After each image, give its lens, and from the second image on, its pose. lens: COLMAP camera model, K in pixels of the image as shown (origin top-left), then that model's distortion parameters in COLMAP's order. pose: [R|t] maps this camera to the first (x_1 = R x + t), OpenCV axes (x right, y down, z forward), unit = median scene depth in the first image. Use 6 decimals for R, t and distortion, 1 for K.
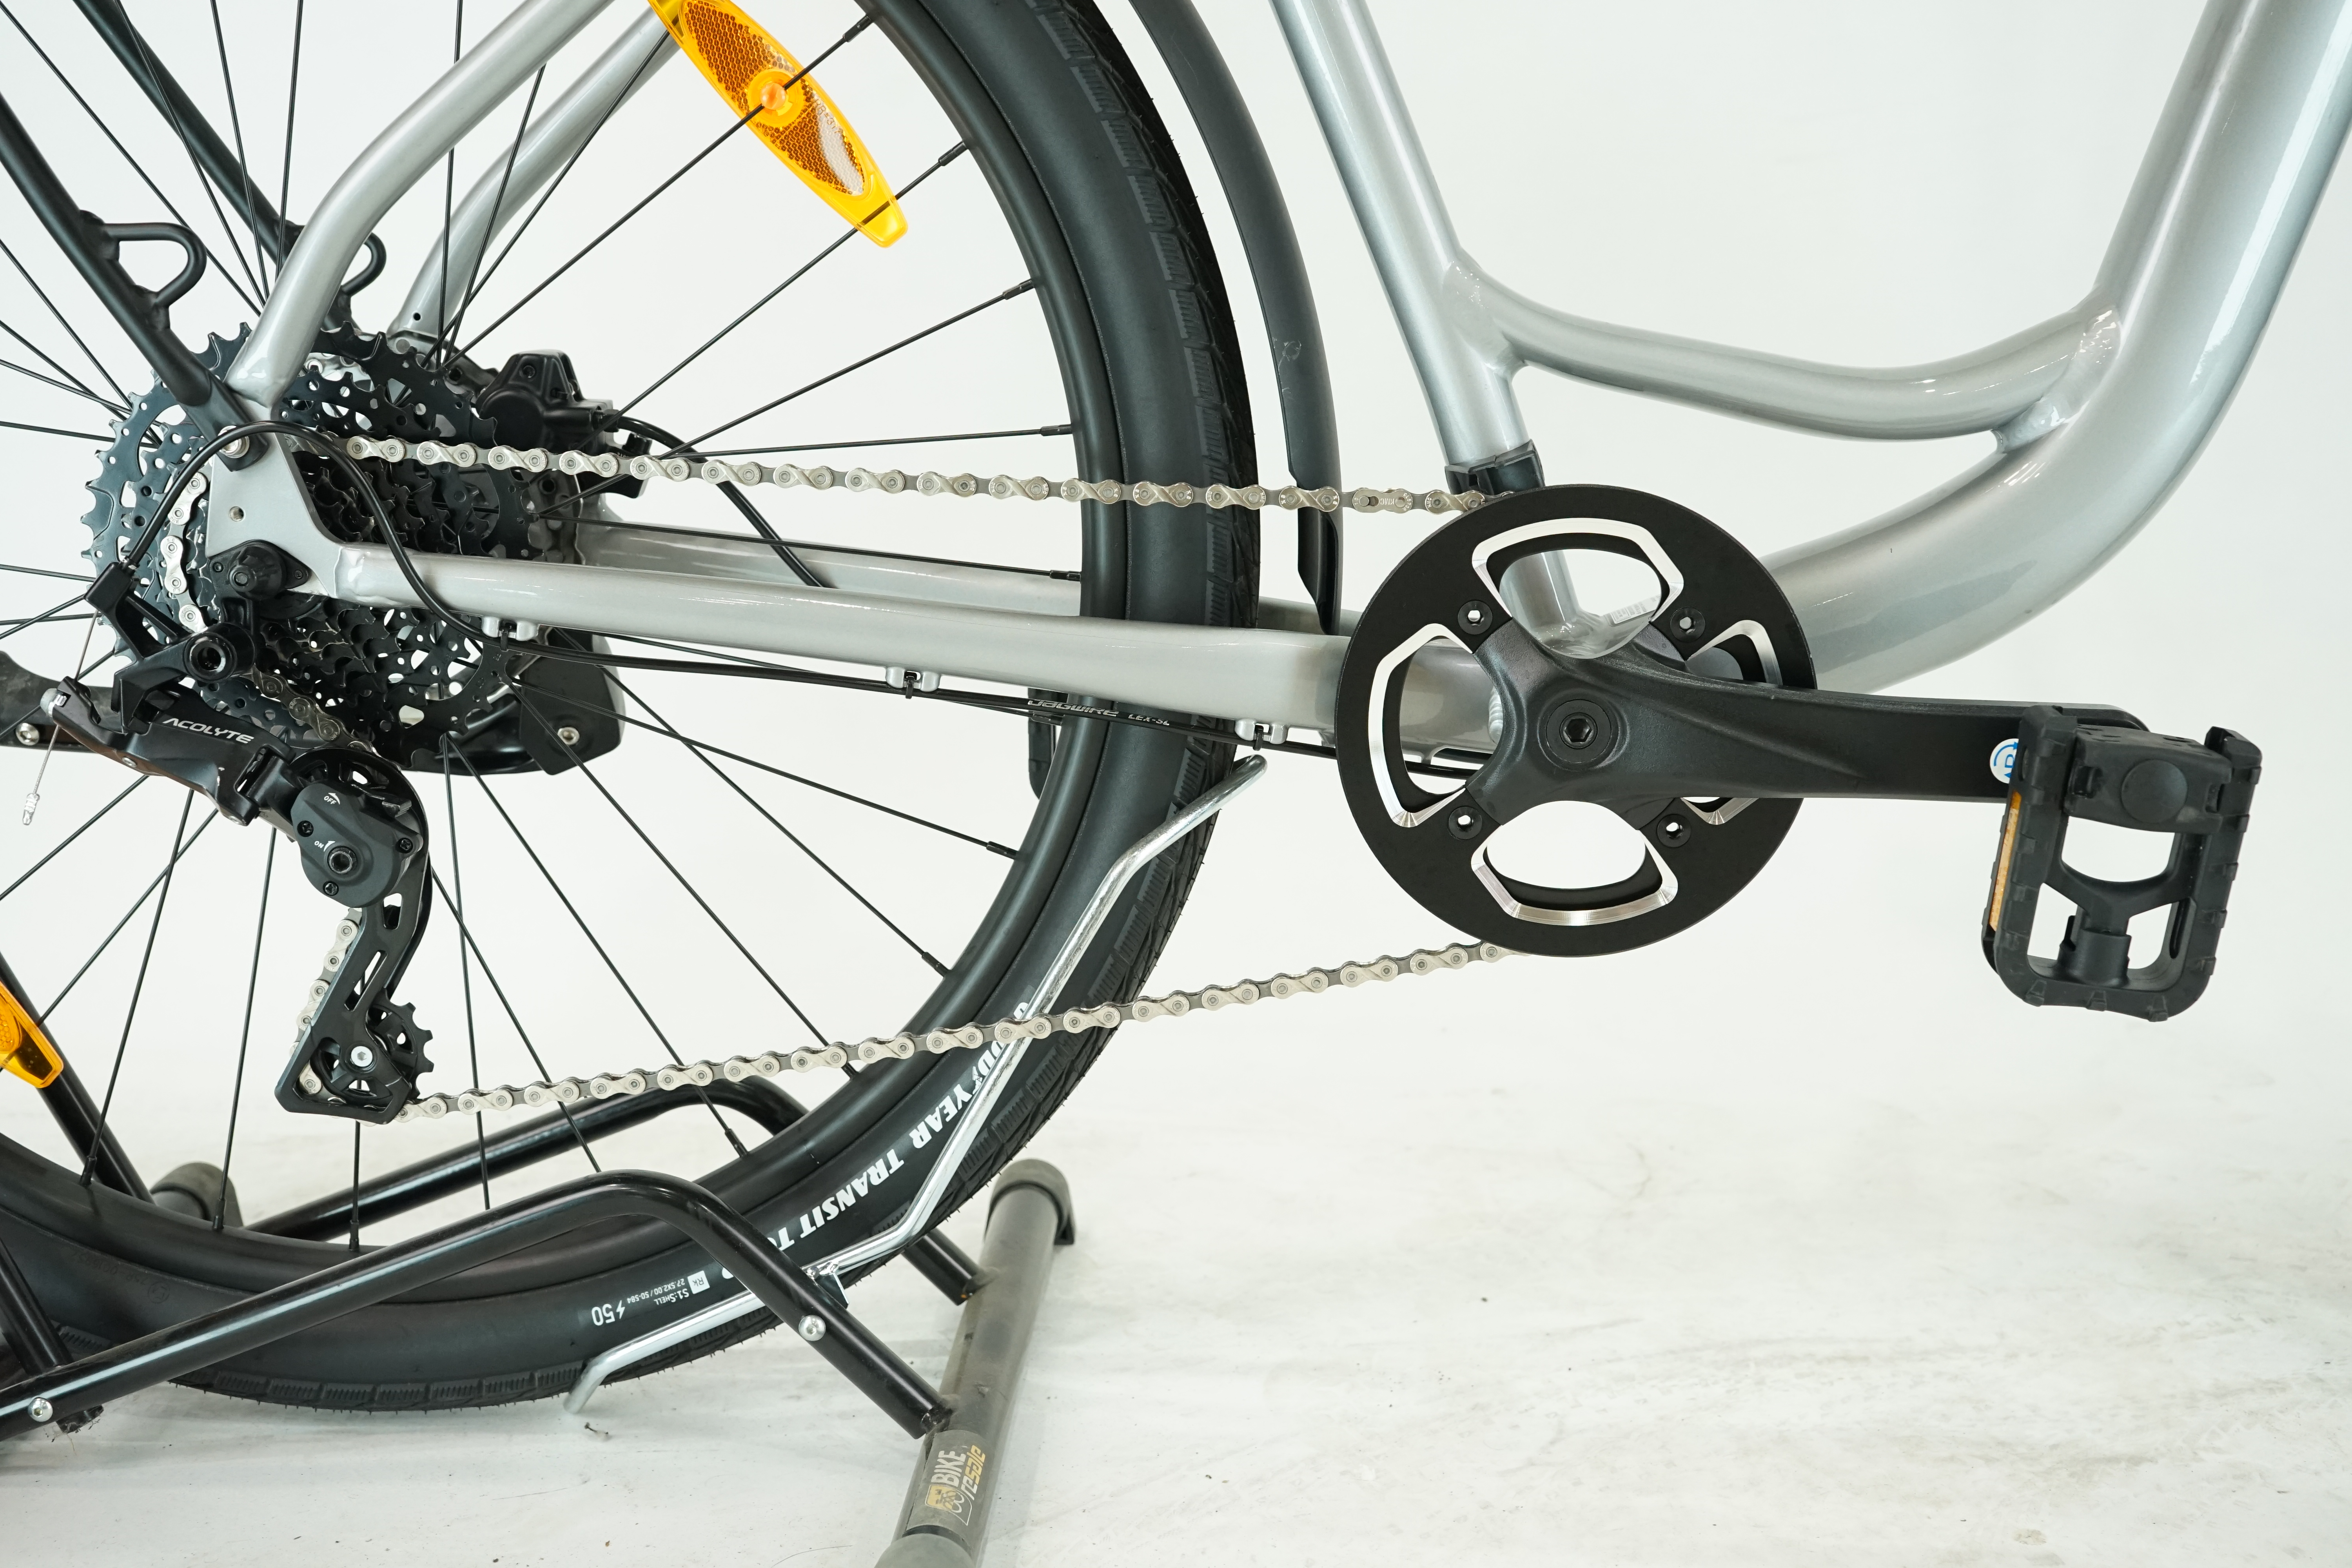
lens RADIAL K [[2580.8, 0, 1176.0], [0, 2580.8, 784.0], [0, 0, 1]] dist [0.003734, 0.009489]
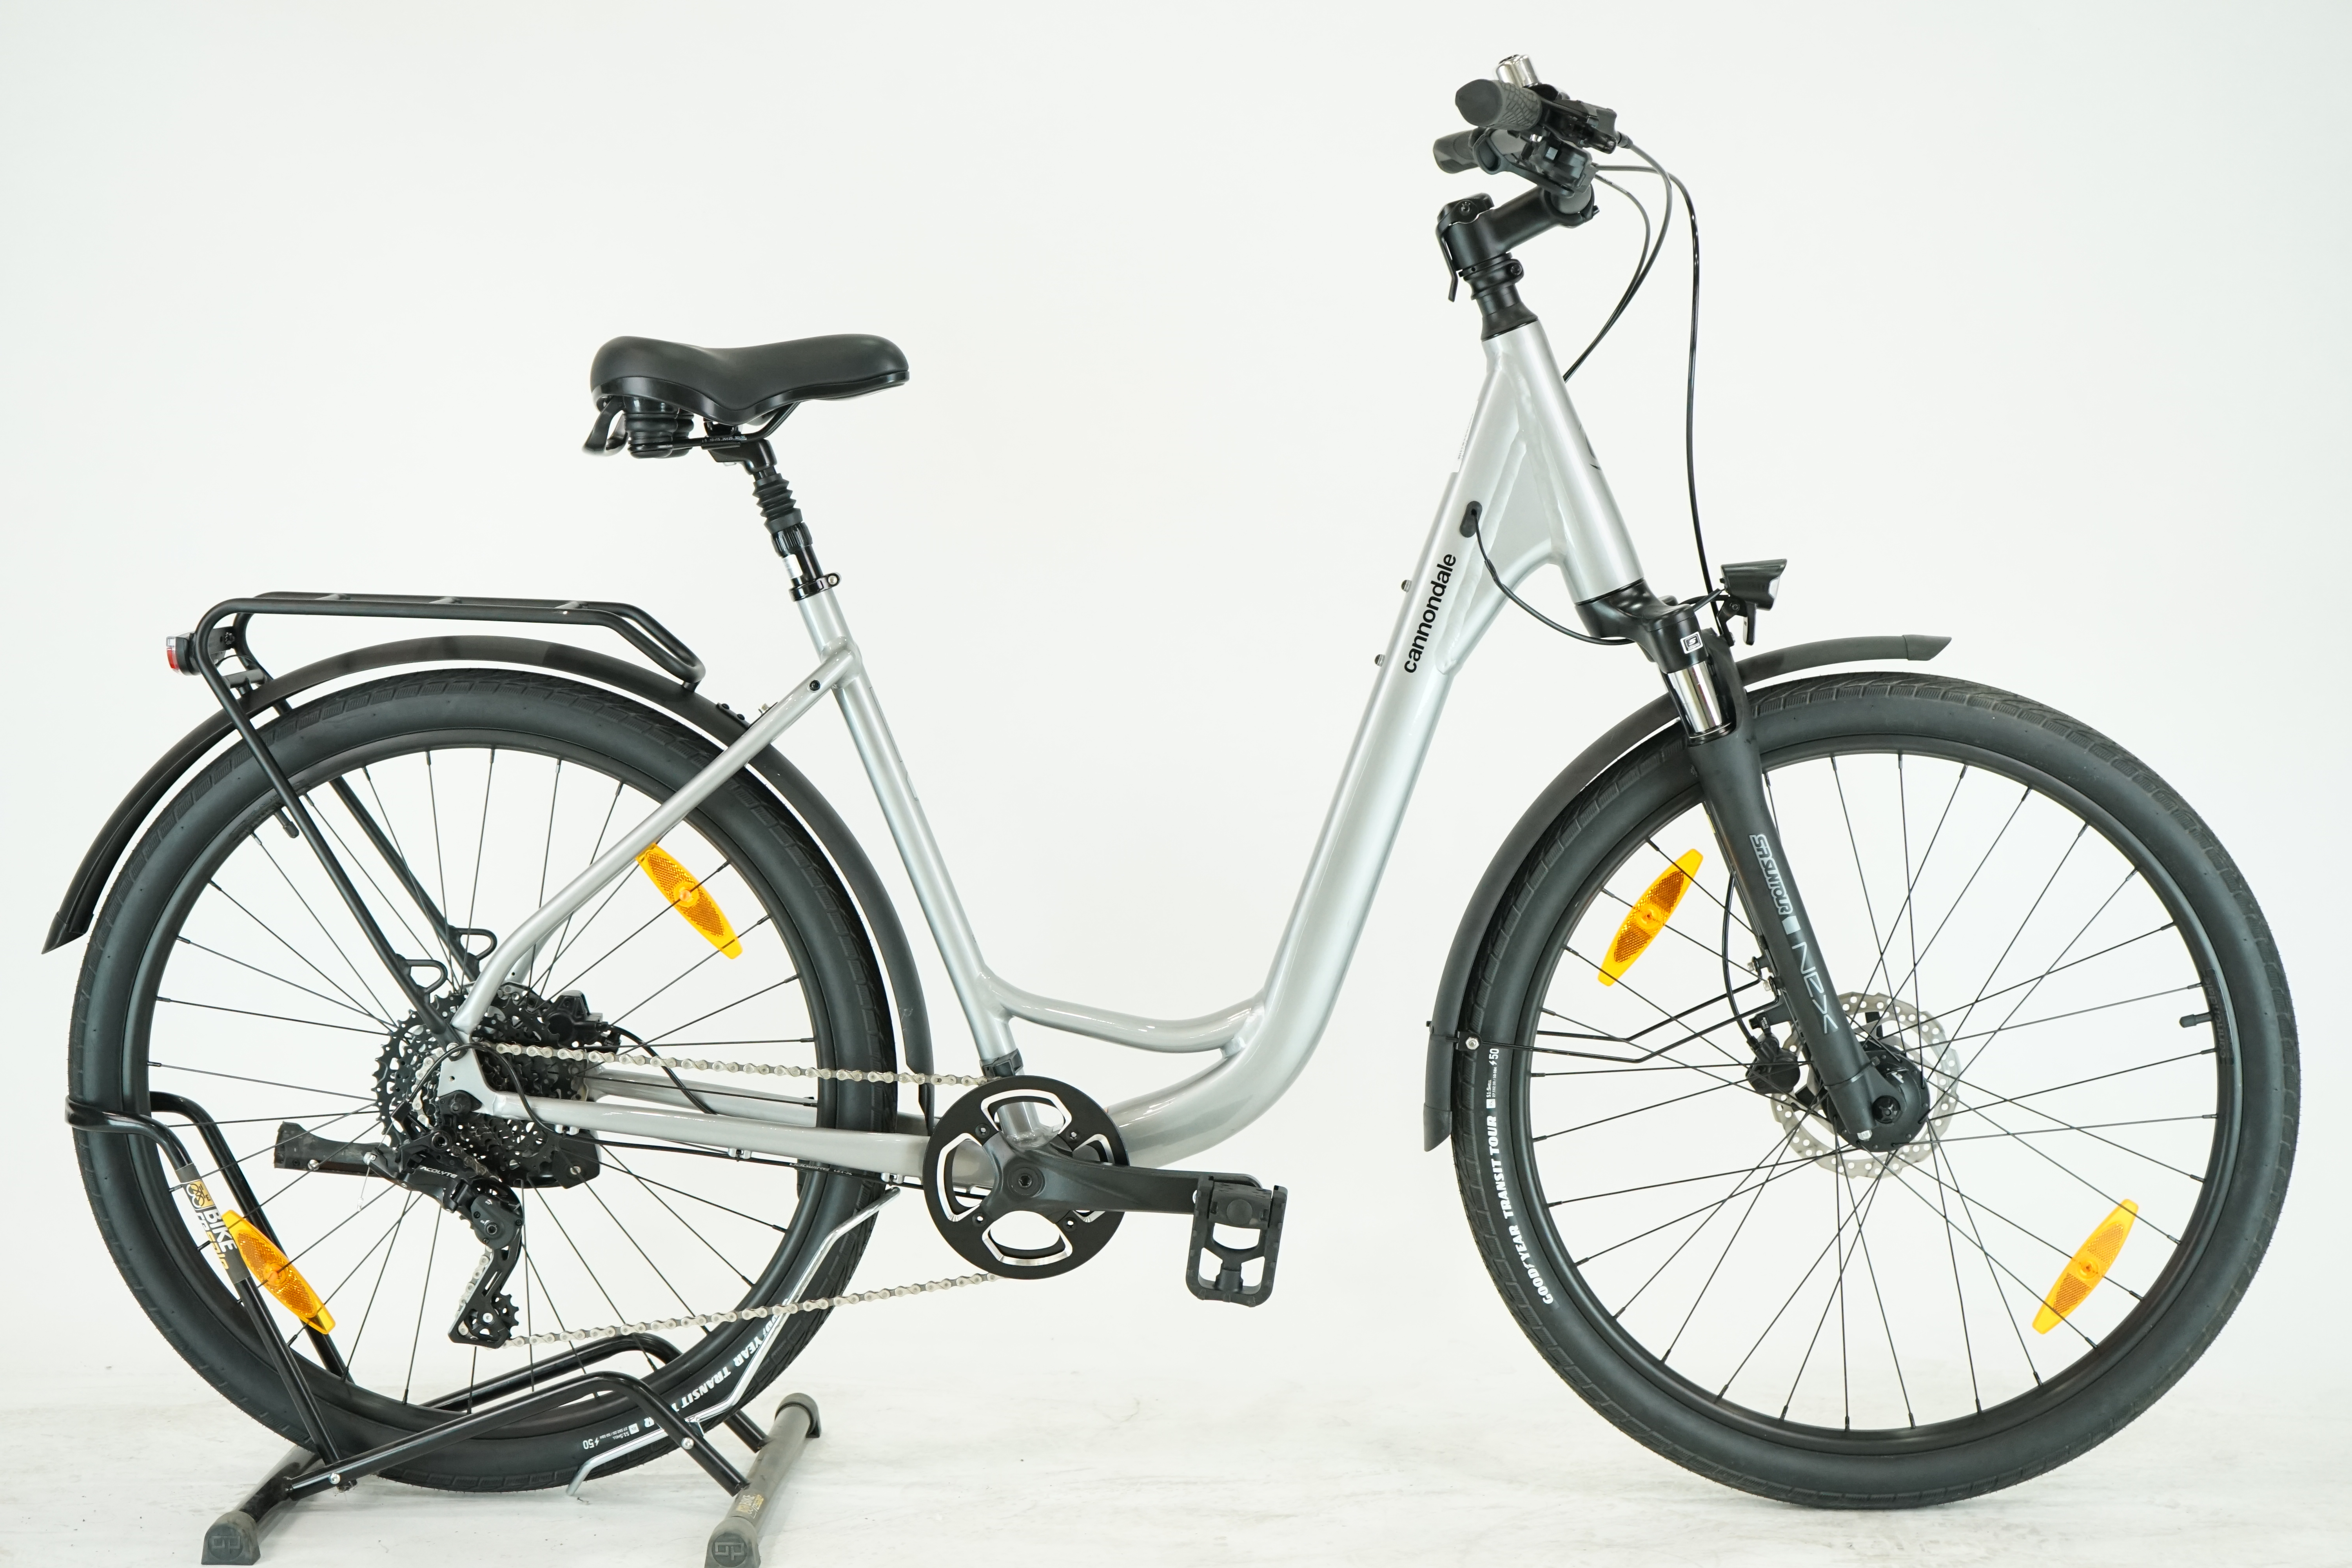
lens RADIAL K [[3744.6, 0, 1176.0], [0, 3744.6, 784.0], [0, 0, 1]] dist [-0.004245, -0.045102]
pose [[0.999854, 0.015729, 0.006725, 0.250796], [-0.015059, 0.995809, -0.090211, -0.070970], [-0.008115, 0.090097, 0.995900, -2.280926]]
